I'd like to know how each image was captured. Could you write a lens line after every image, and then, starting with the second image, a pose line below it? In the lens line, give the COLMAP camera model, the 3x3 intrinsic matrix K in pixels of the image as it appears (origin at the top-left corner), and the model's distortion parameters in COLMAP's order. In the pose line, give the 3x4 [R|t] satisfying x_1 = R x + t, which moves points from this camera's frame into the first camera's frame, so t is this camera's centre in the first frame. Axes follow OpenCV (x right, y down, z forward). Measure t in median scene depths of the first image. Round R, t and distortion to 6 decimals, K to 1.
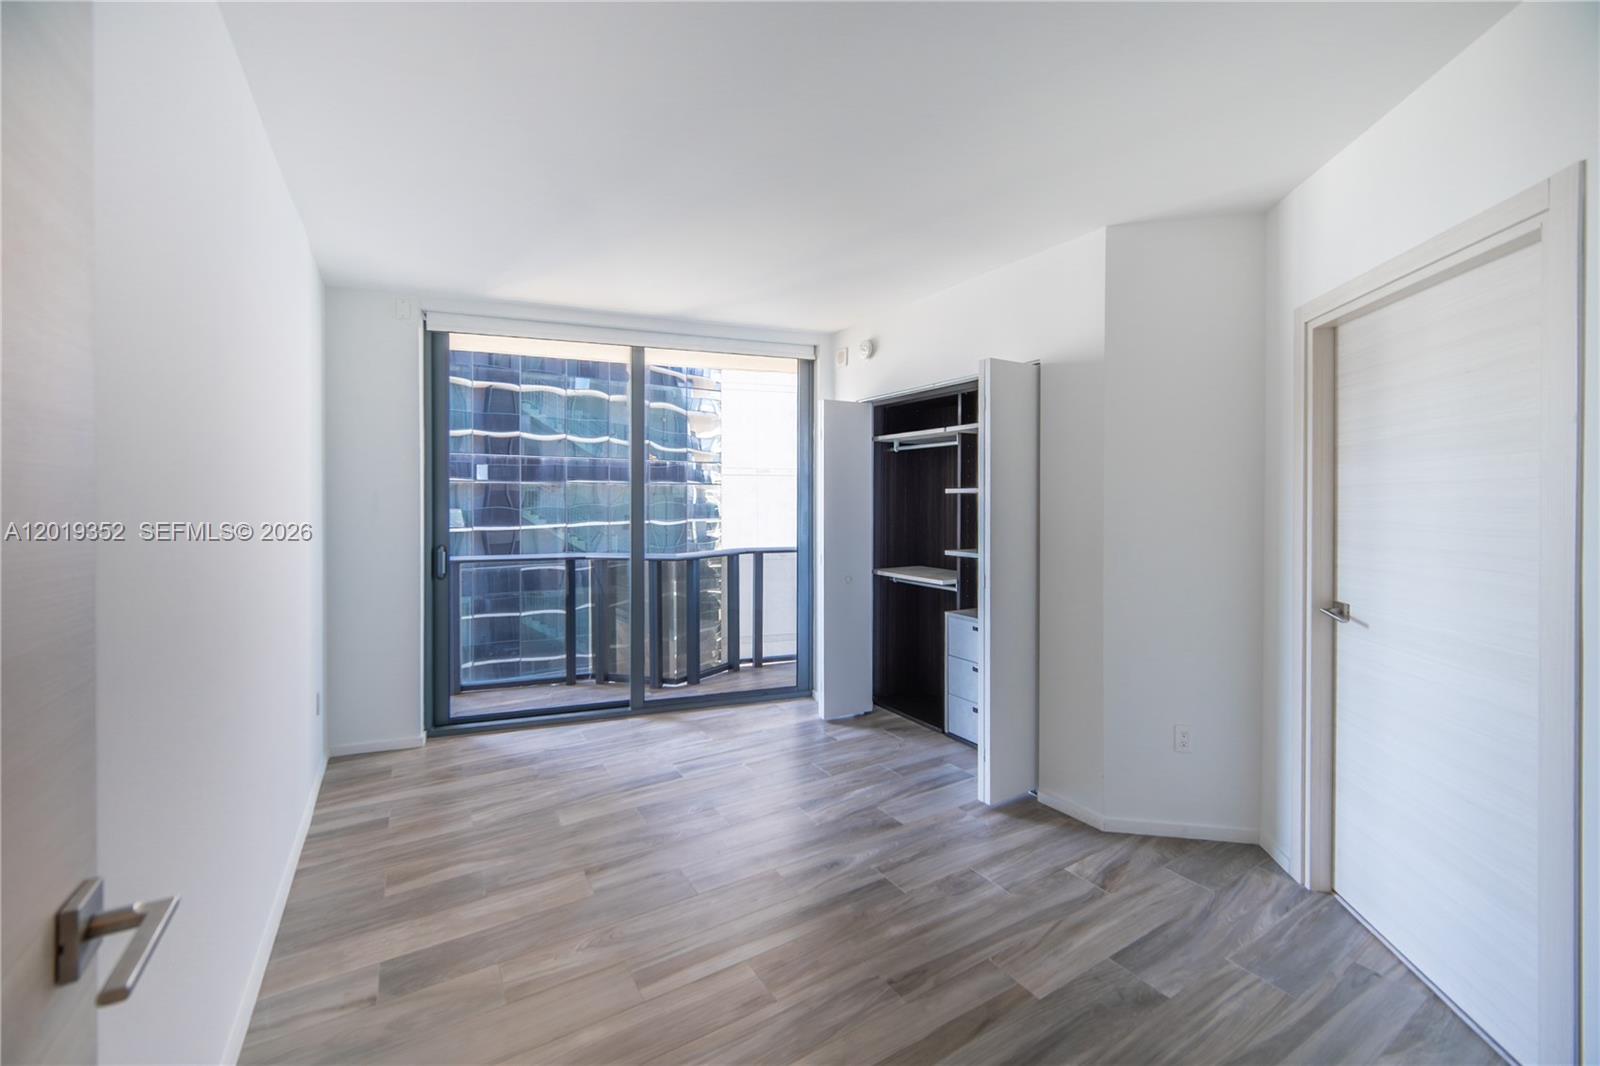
lens RADIAL K [[677.7, 0, 803.5], [0, 677.7, 507.3], [0, 0, 1]] dist [-0.000969, -0.000127]
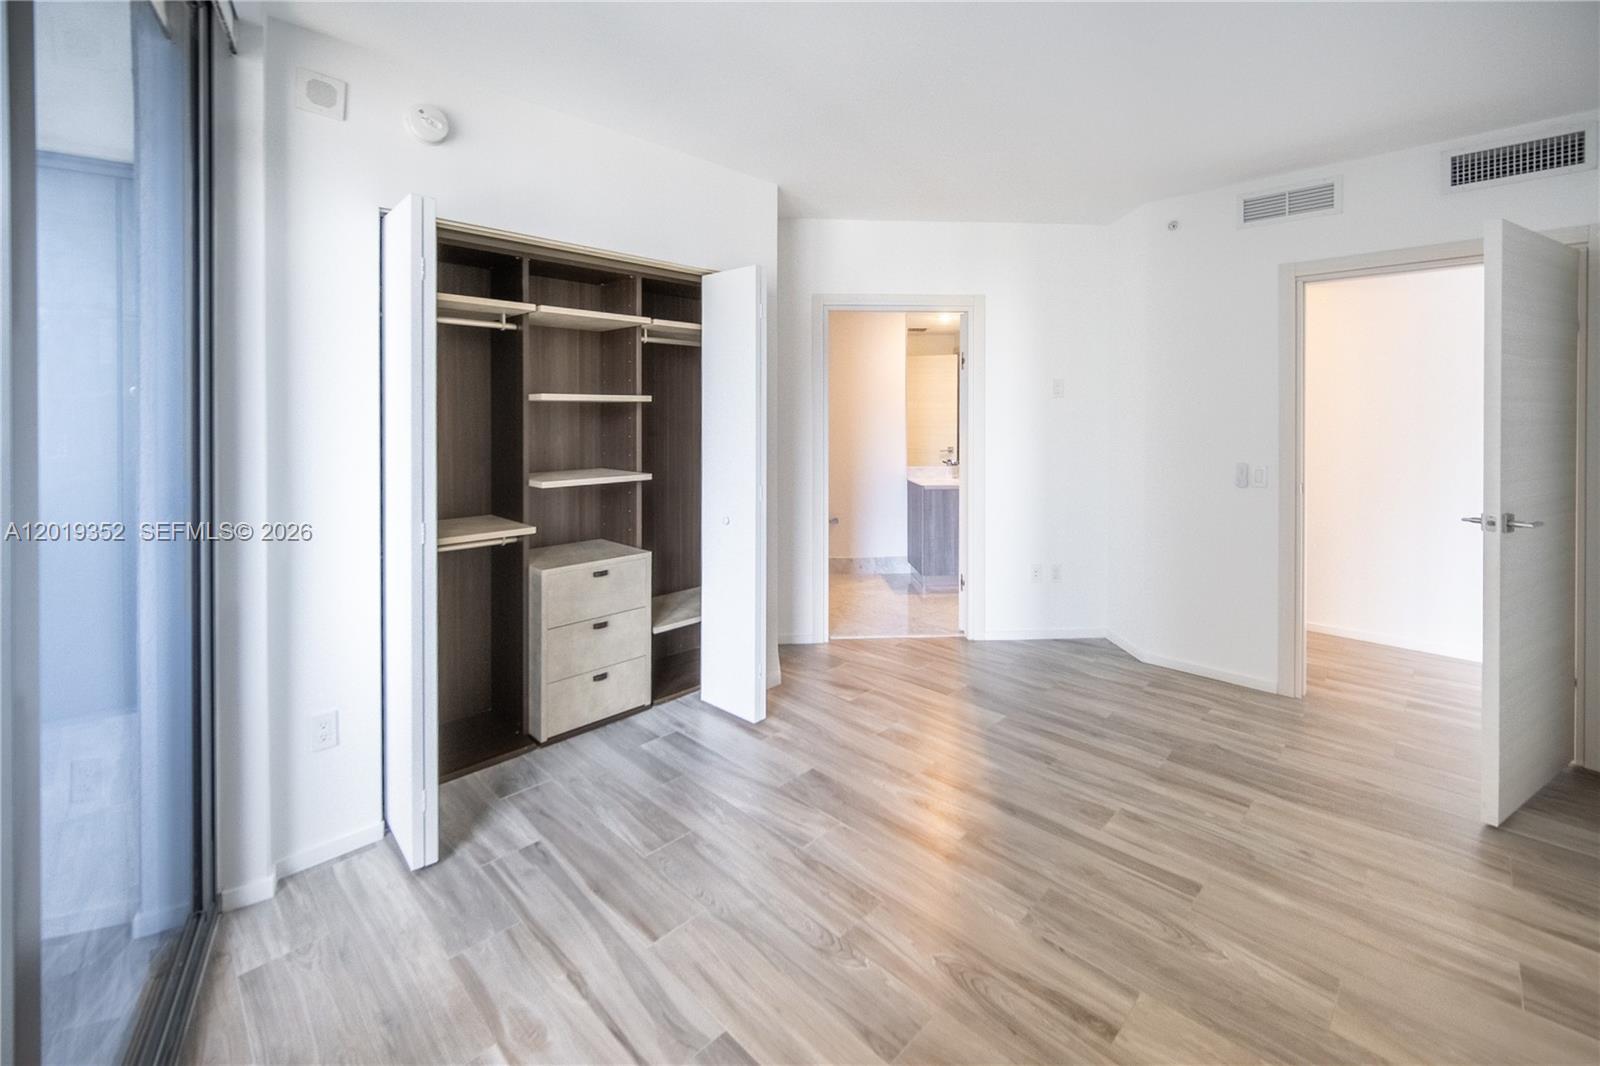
lens RADIAL K [[681.0, 0, 803.7], [0, 681.0, 419.0], [0, 0, 1]] dist [0.000403, 0.000531]
pose [[-0.271931, -0.000350, 0.962317, -0.716988], [0.008453, 0.999960, 0.002753, -0.000720], [-0.962280, 0.008883, -0.271918, 1.242262]]
